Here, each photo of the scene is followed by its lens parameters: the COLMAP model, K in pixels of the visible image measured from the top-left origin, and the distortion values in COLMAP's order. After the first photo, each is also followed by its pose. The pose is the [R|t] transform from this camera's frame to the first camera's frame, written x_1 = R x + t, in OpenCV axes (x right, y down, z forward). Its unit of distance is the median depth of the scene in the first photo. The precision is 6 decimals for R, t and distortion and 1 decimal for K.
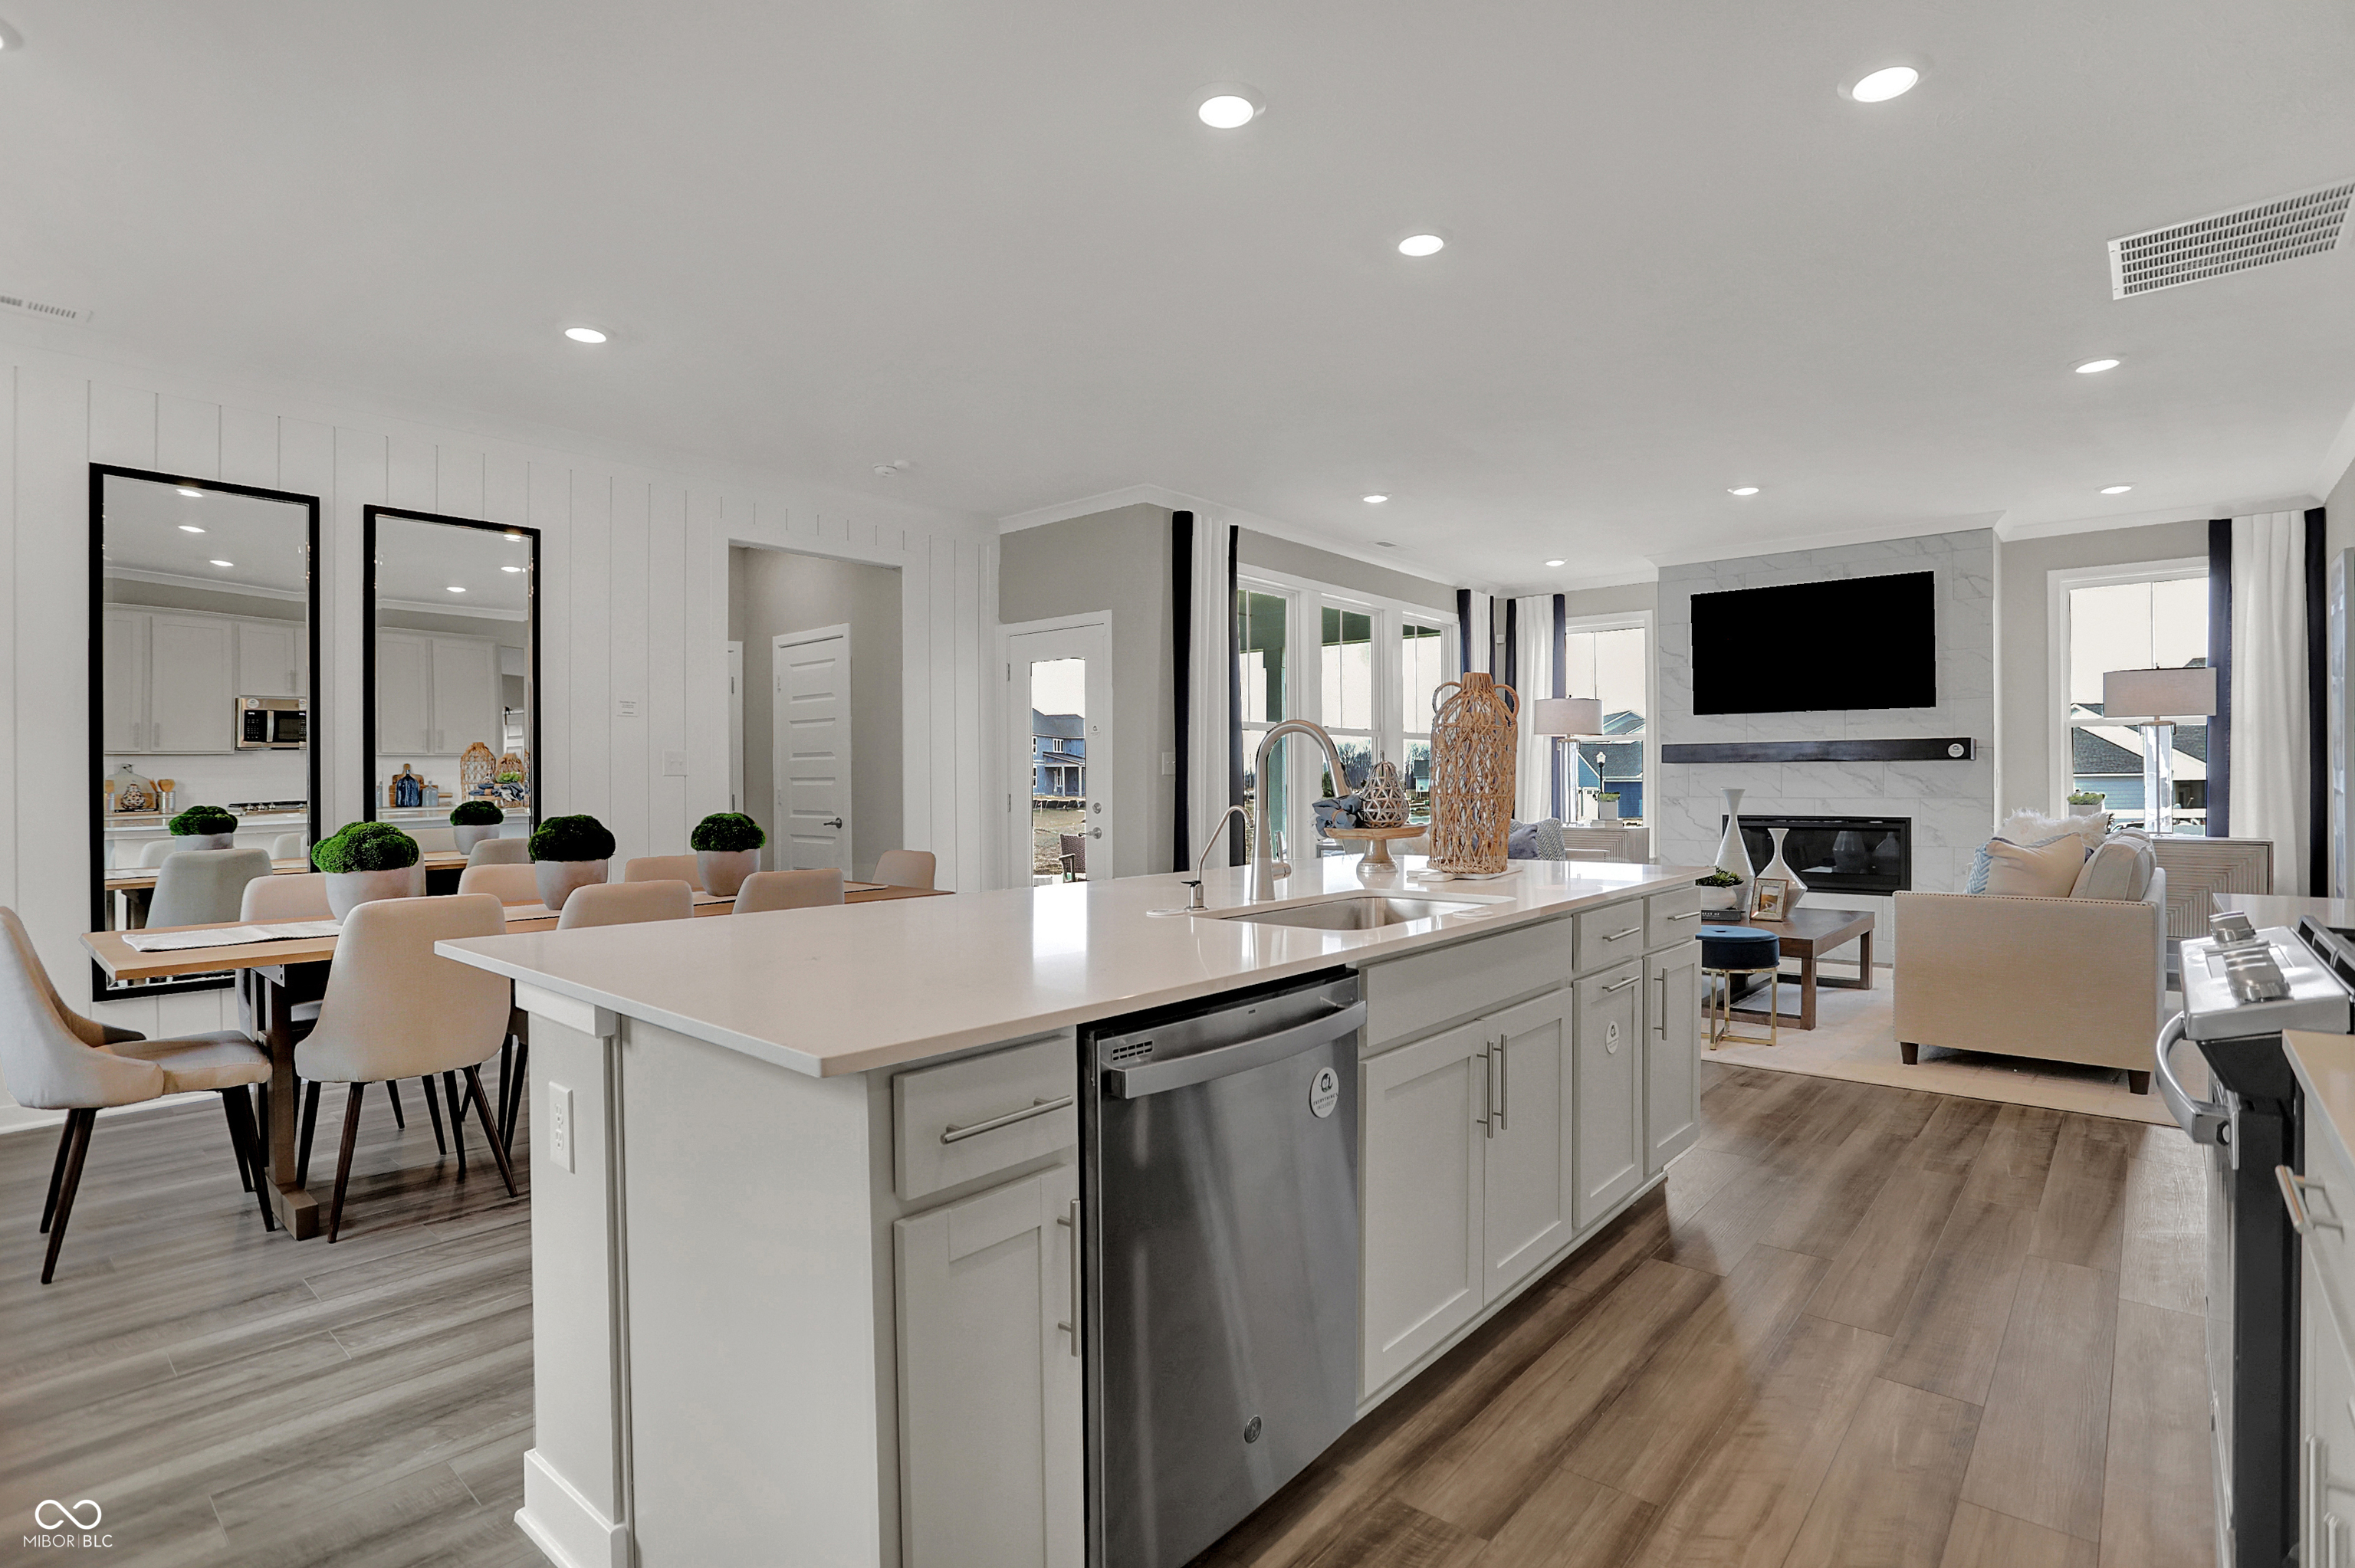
lens RADIAL K [[1160.9, 0, 1225.5], [0, 1160.9, 786.3], [0, 0, 1]] dist [-0.034191, 0.022798]
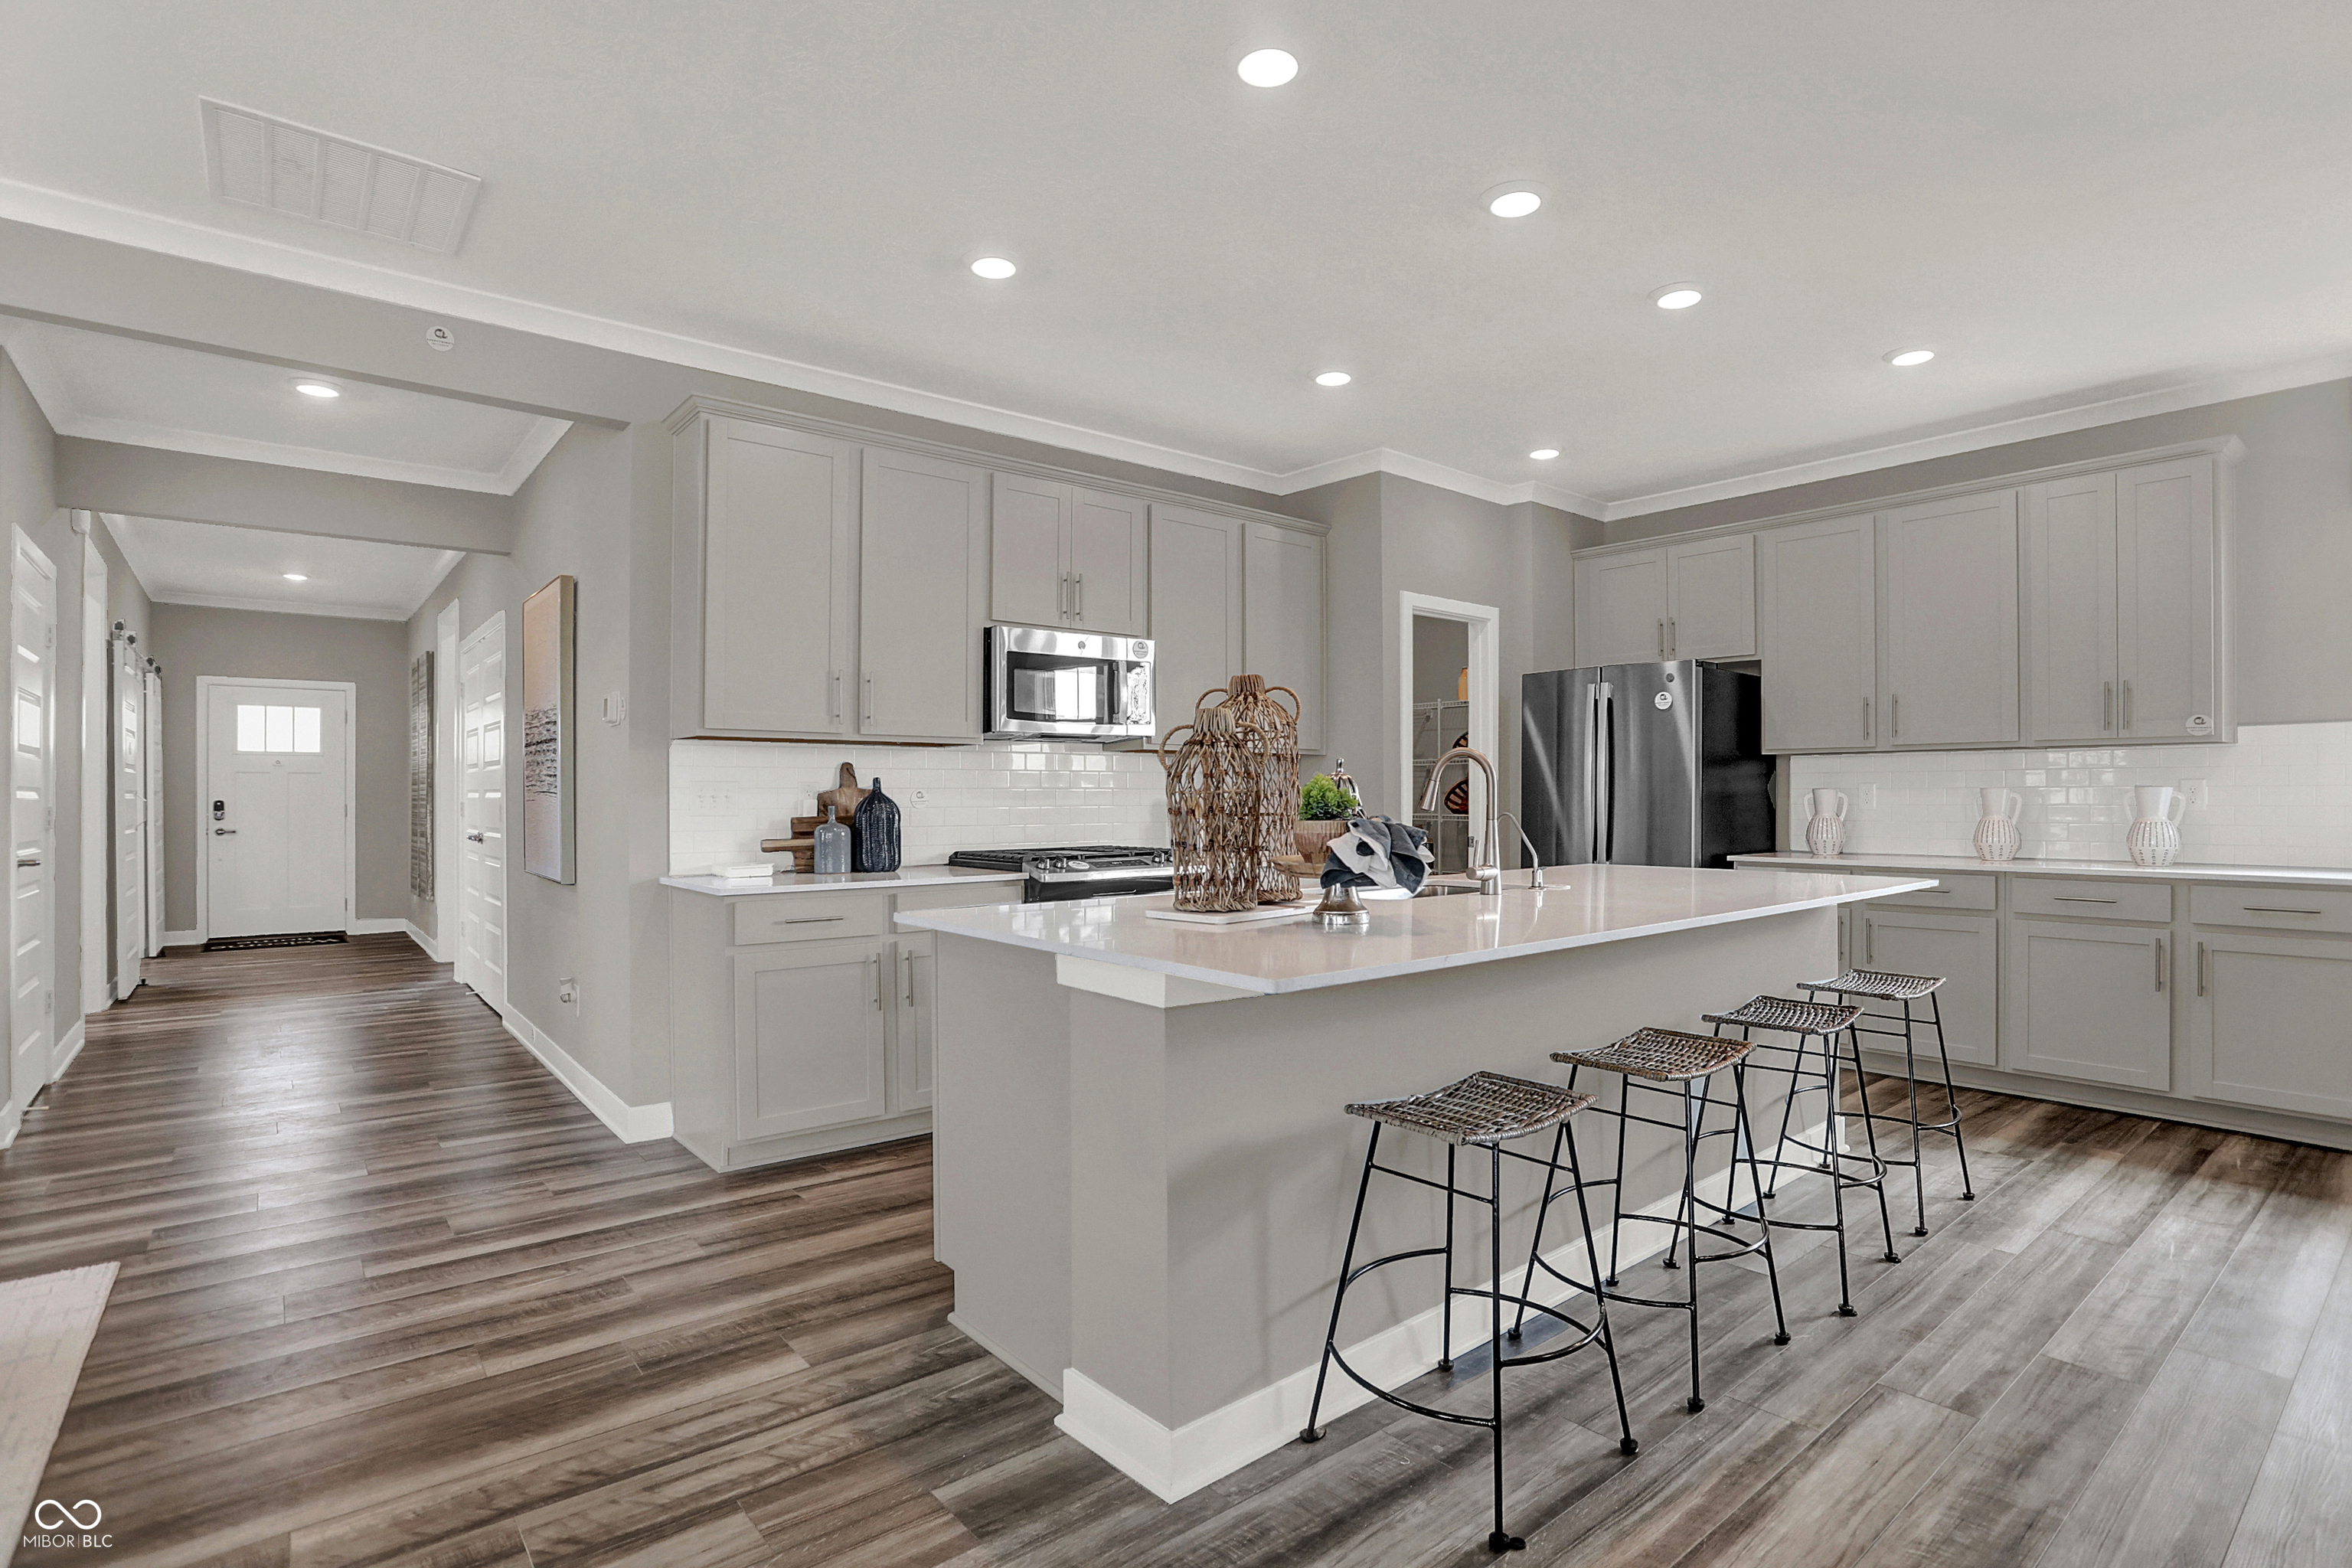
lens RADIAL K [[1152.2, 0, 1180.1], [0, 1152.2, 783.7], [0, 0, 1]] dist [-0.035711, 0.001091]
pose [[-0.978966, 0.005756, 0.203941, 0.036858], [0.005534, 0.999983, -0.001660, -0.006548], [-0.203947, -0.000496, -0.978982, 0.805866]]
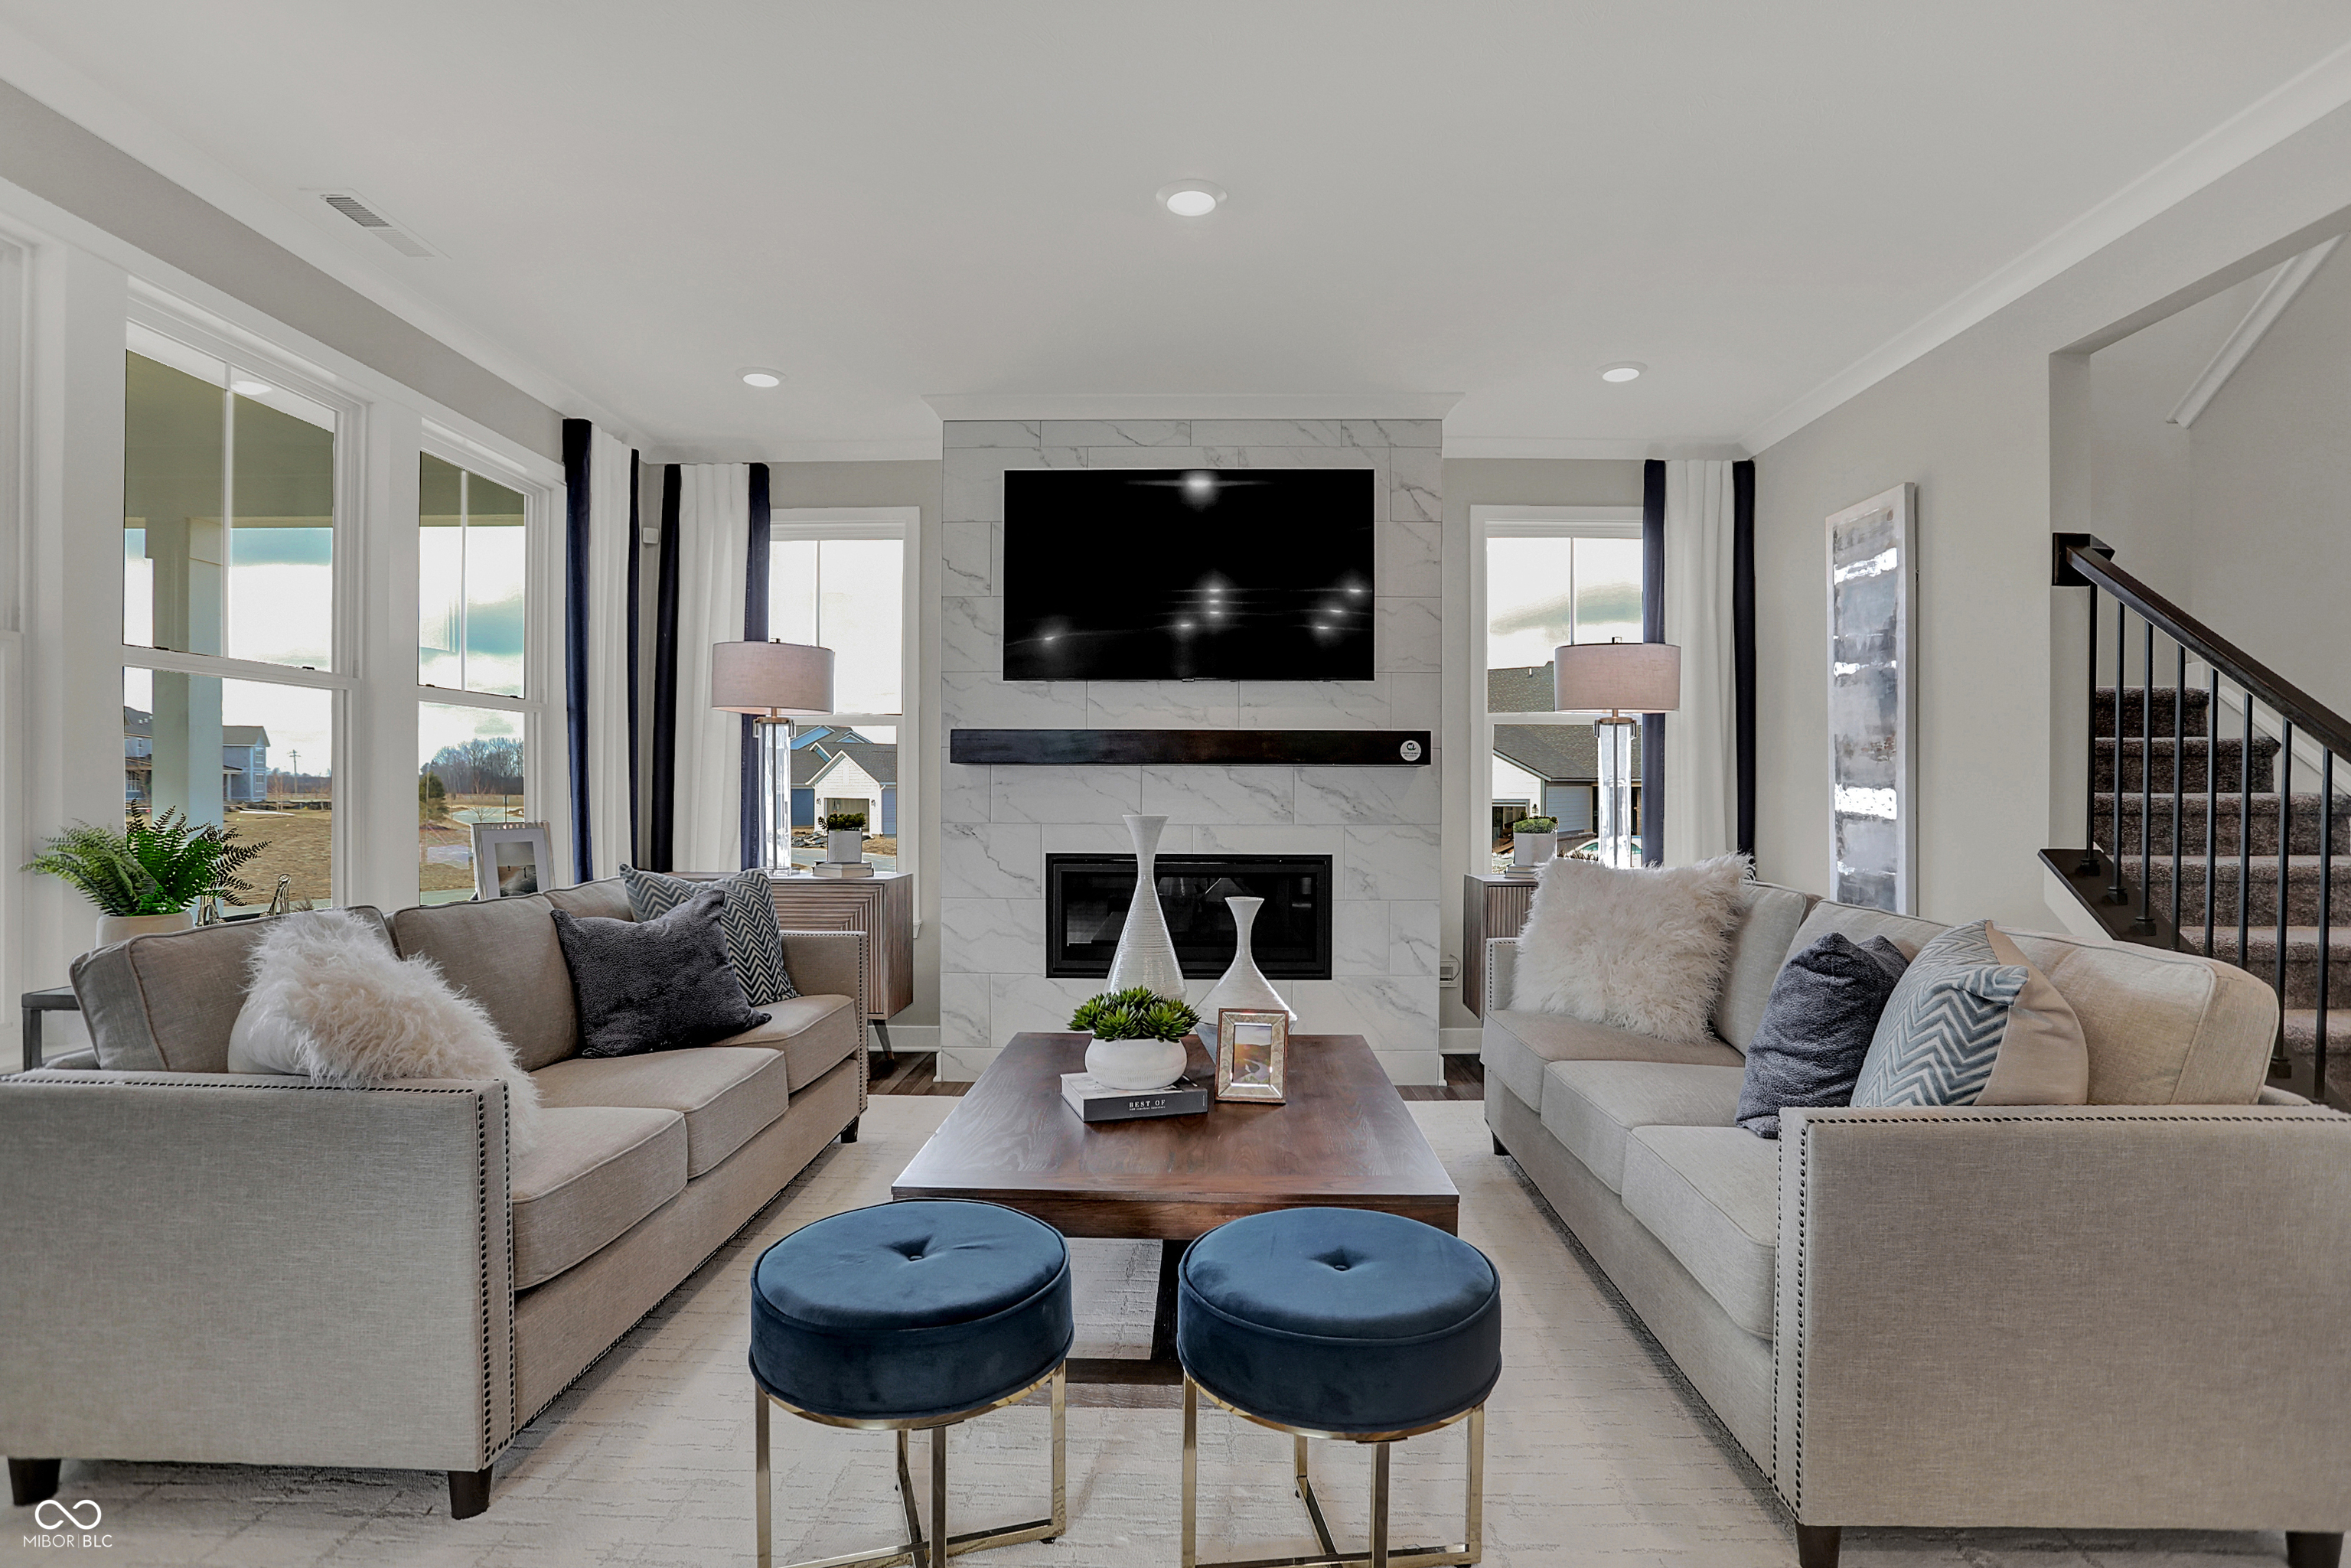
lens RADIAL K [[1153.2, 0, 1177.5], [0, 1153.2, 790.8], [0, 0, 1]] dist [-0.066211, 0.024830]
pose [[0.791035, 0.007793, 0.611721, 0.139492], [-0.005440, 0.999969, -0.005704, -0.004693], [-0.611747, 0.001184, 0.791053, 0.549142]]
